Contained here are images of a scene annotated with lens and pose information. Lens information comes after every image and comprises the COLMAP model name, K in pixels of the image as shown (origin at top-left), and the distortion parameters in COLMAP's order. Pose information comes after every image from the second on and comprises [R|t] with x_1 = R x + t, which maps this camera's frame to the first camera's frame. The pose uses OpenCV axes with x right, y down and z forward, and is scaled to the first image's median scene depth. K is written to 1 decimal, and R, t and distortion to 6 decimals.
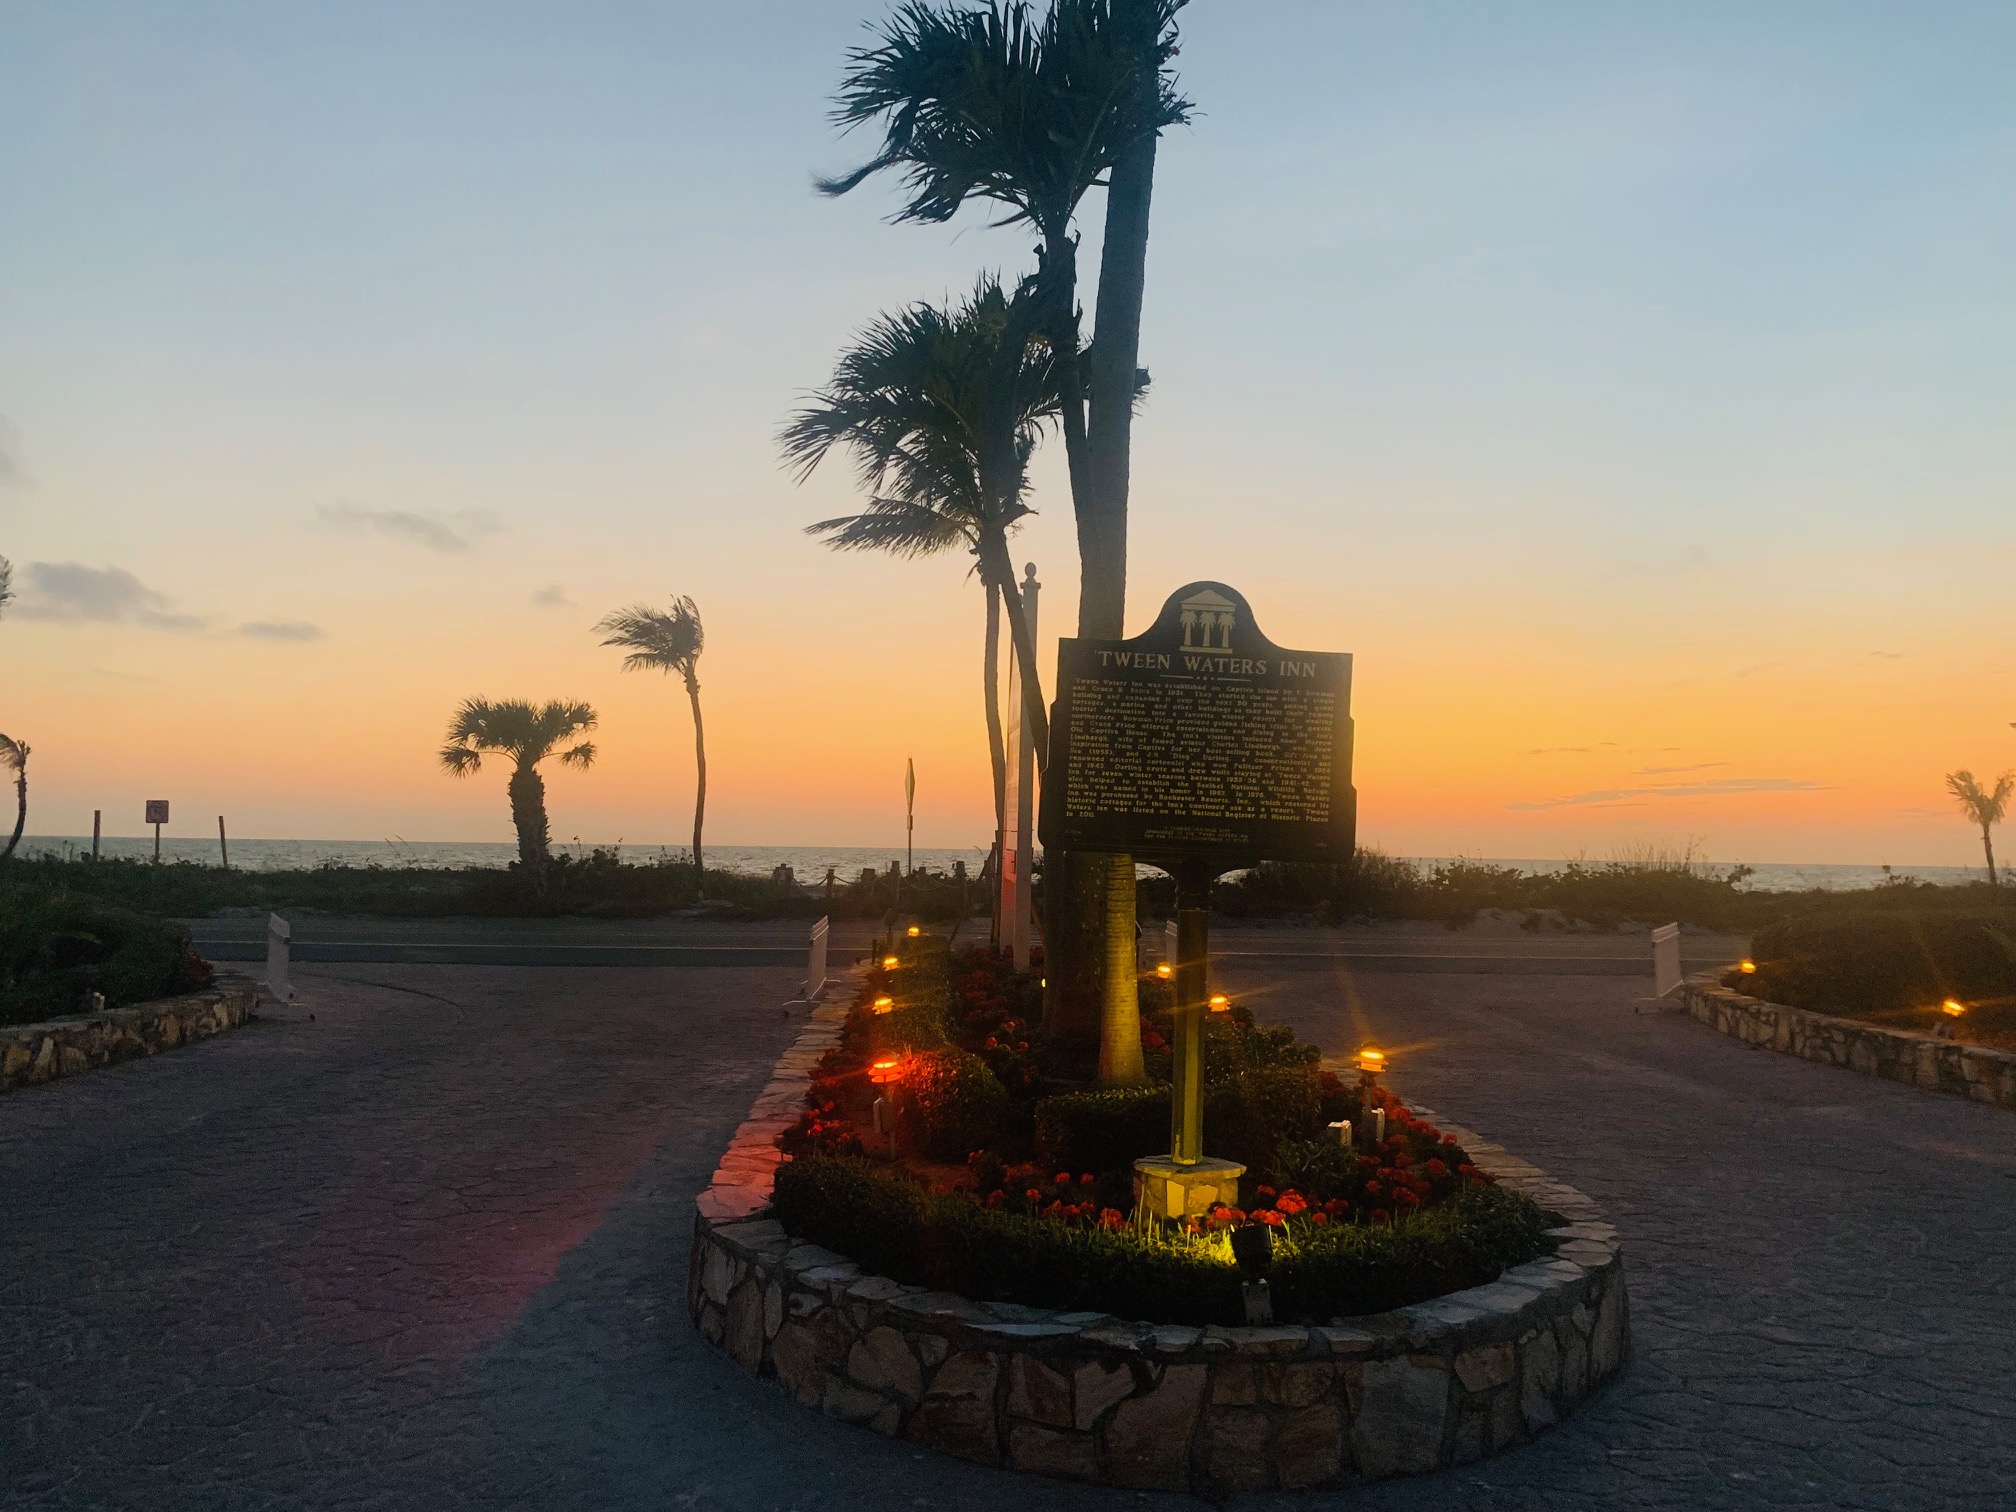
lens RADIAL K [[1544.9, 0, 1006.6], [0, 1544.9, 756.0], [0, 0, 1]] dist [0.029589, -0.033759]
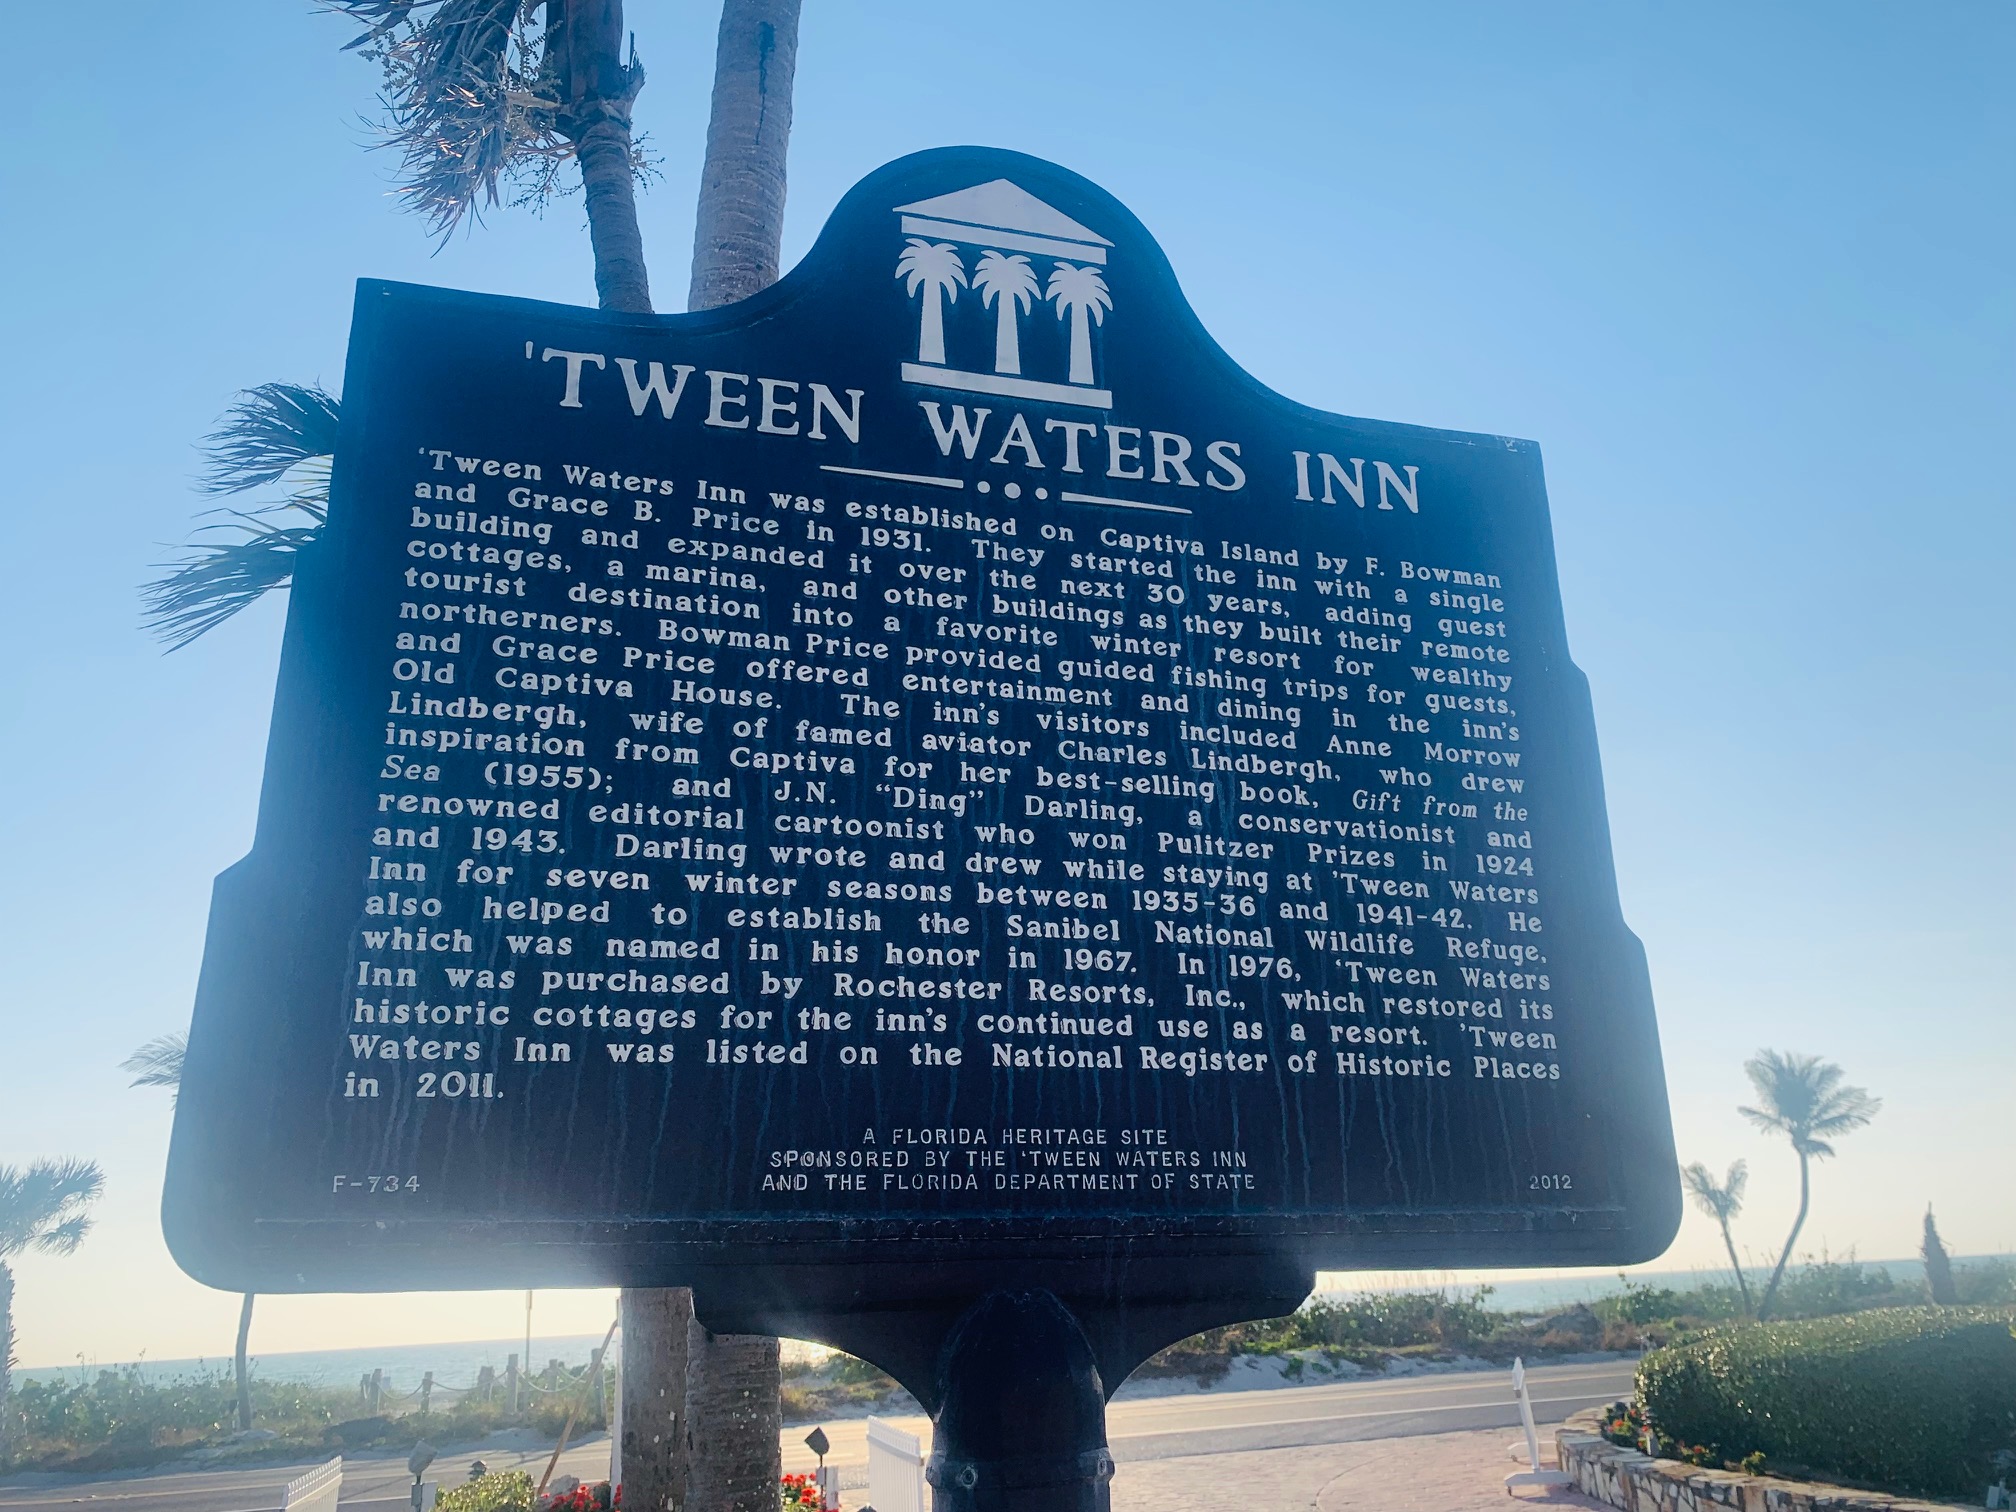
lens RADIAL K [[1544.9, 0, 1012.3], [0, 1544.9, 751.7], [0, 0, 1]] dist [0.029589, -0.033759]
pose [[0.979598, -0.002817, 0.200947, 0.080134], [0.059720, 0.958814, -0.277686, 0.055402], [-0.191889, 0.284021, 0.939420, 0.785941]]
